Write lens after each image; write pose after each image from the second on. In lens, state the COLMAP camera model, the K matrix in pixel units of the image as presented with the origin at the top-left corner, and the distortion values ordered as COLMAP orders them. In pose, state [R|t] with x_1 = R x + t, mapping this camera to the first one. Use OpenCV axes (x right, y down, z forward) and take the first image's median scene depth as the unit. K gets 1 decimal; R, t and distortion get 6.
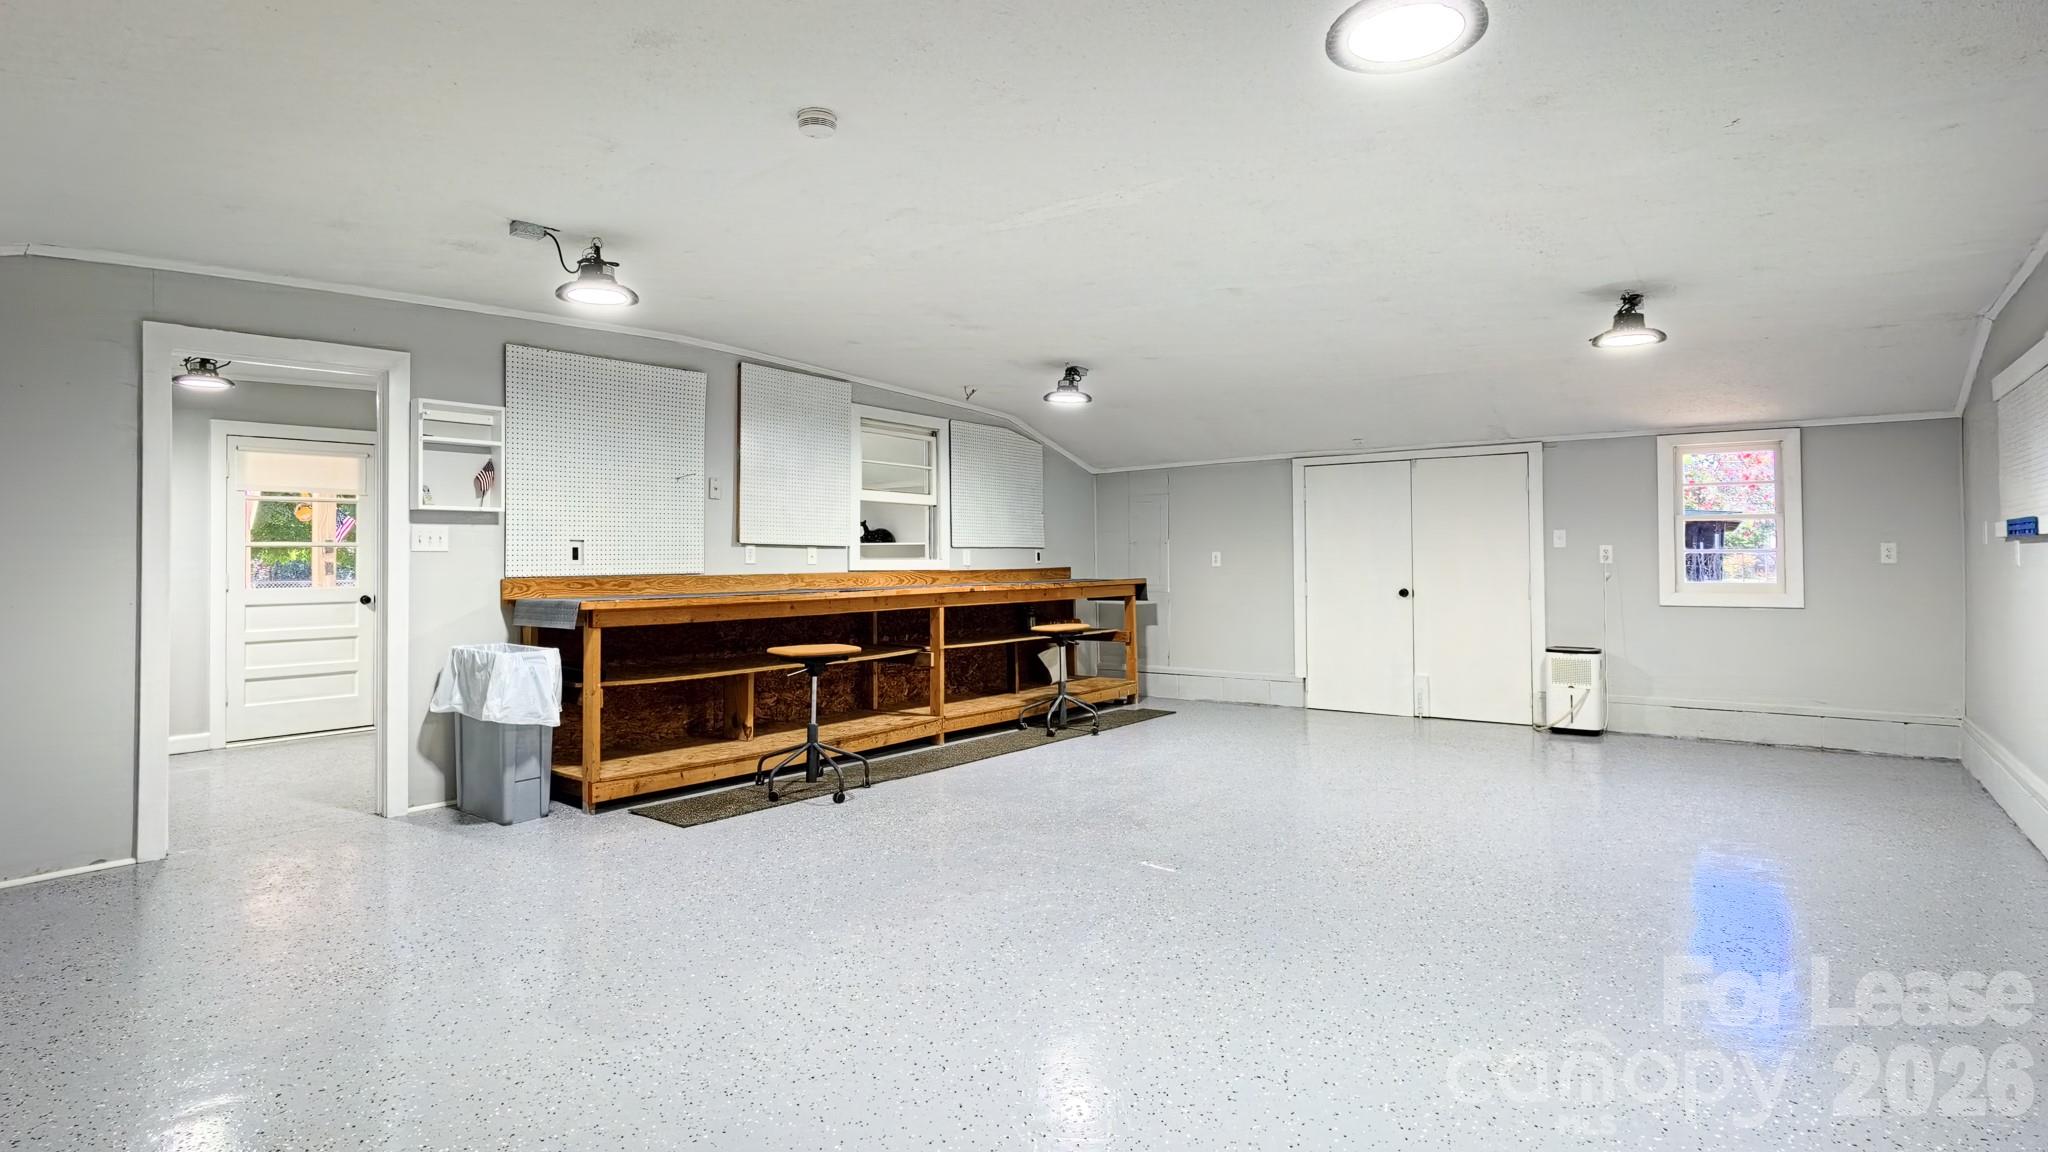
lens RADIAL K [[1055.5, 0, 1038.1], [0, 1055.5, 562.9], [0, 0, 1]] dist [-0.029250, -0.000304]
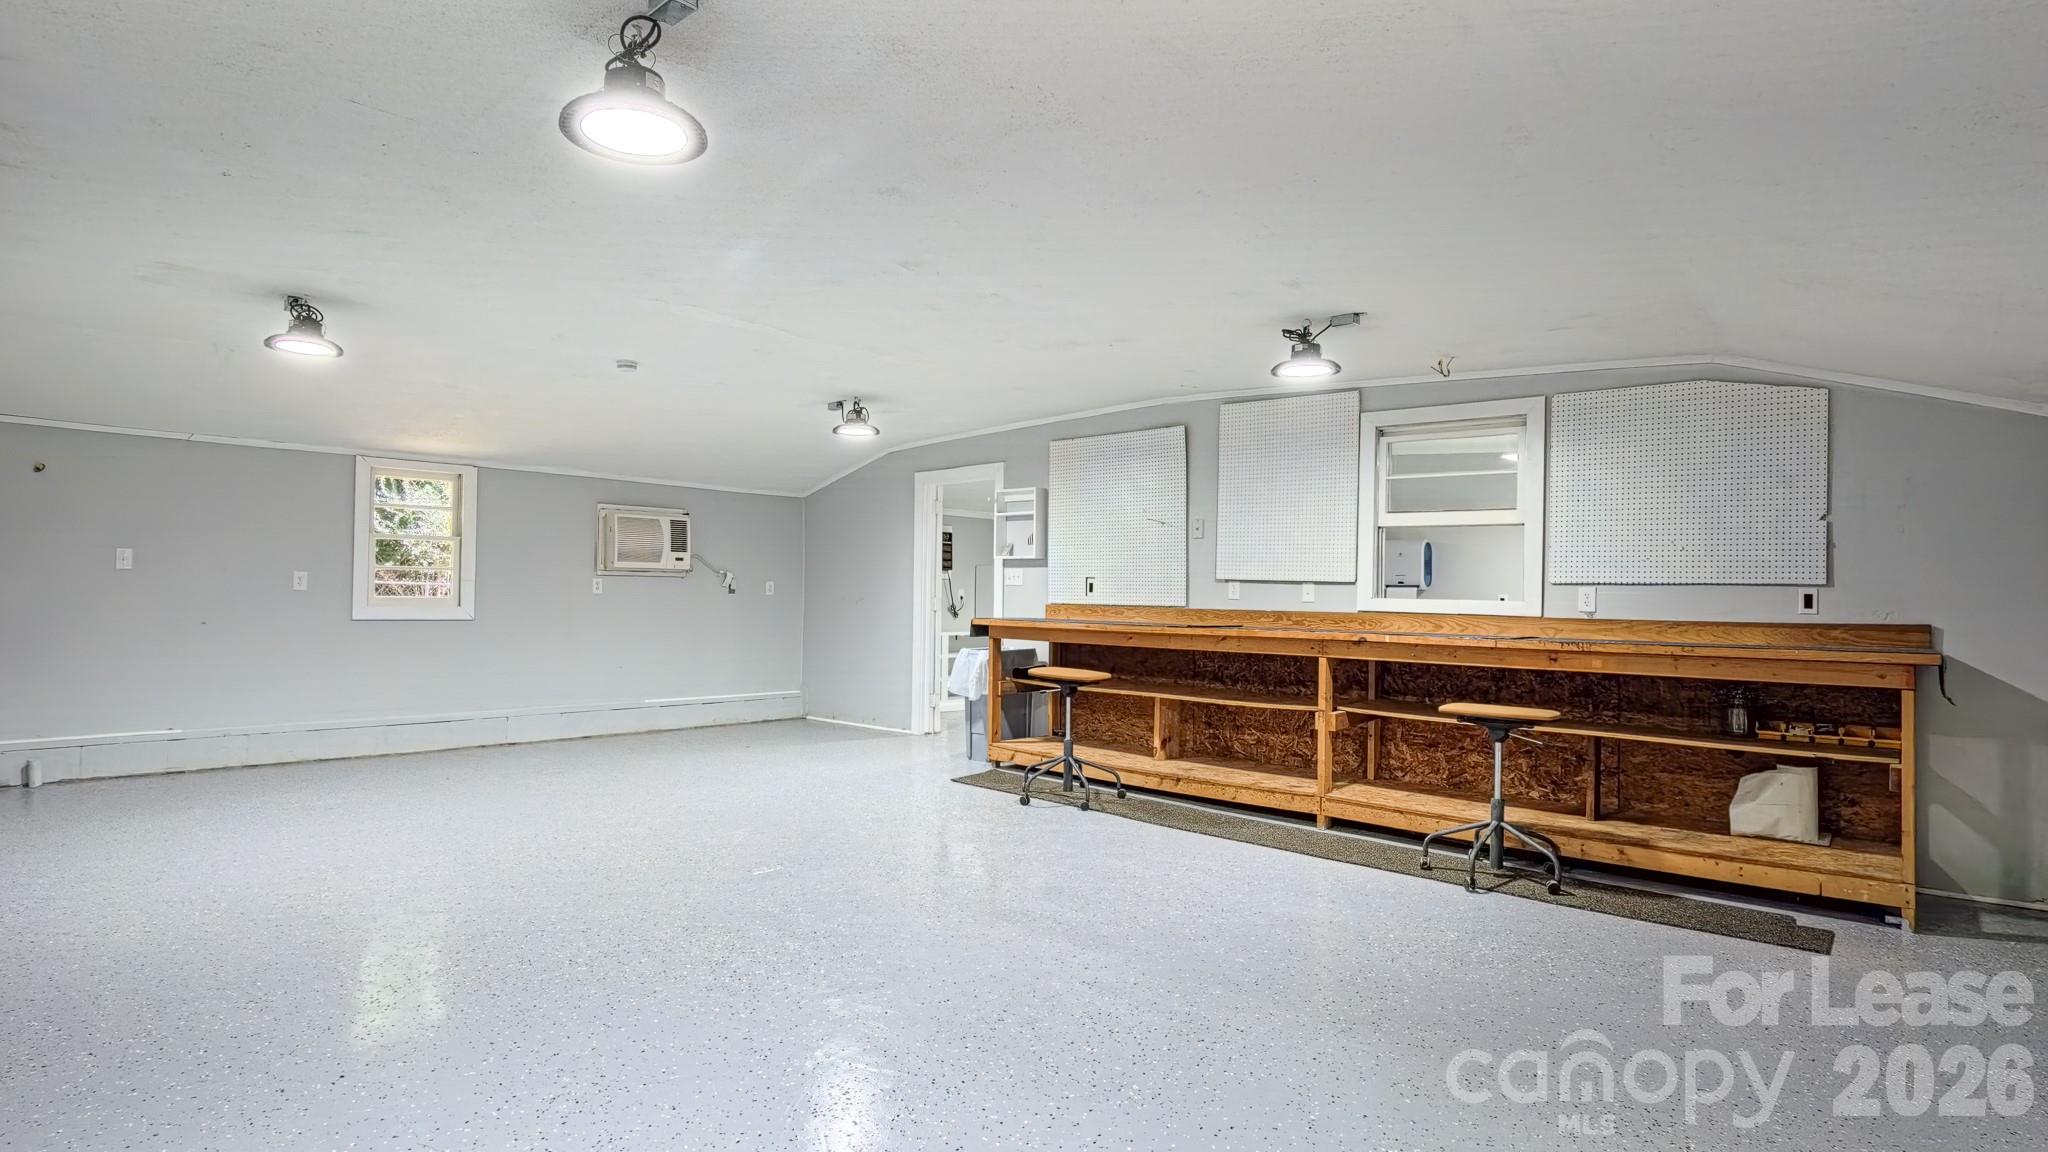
lens RADIAL K [[1055.5, 0, 1040.3], [0, 1055.5, 585.0], [0, 0, 1]] dist [-0.029250, -0.000304]
pose [[-0.097377, -0.001059, -0.995247, 0.746684], [-0.019376, 0.999812, 0.000832, -0.009726], [0.995059, 0.019365, -0.097379, 0.889337]]
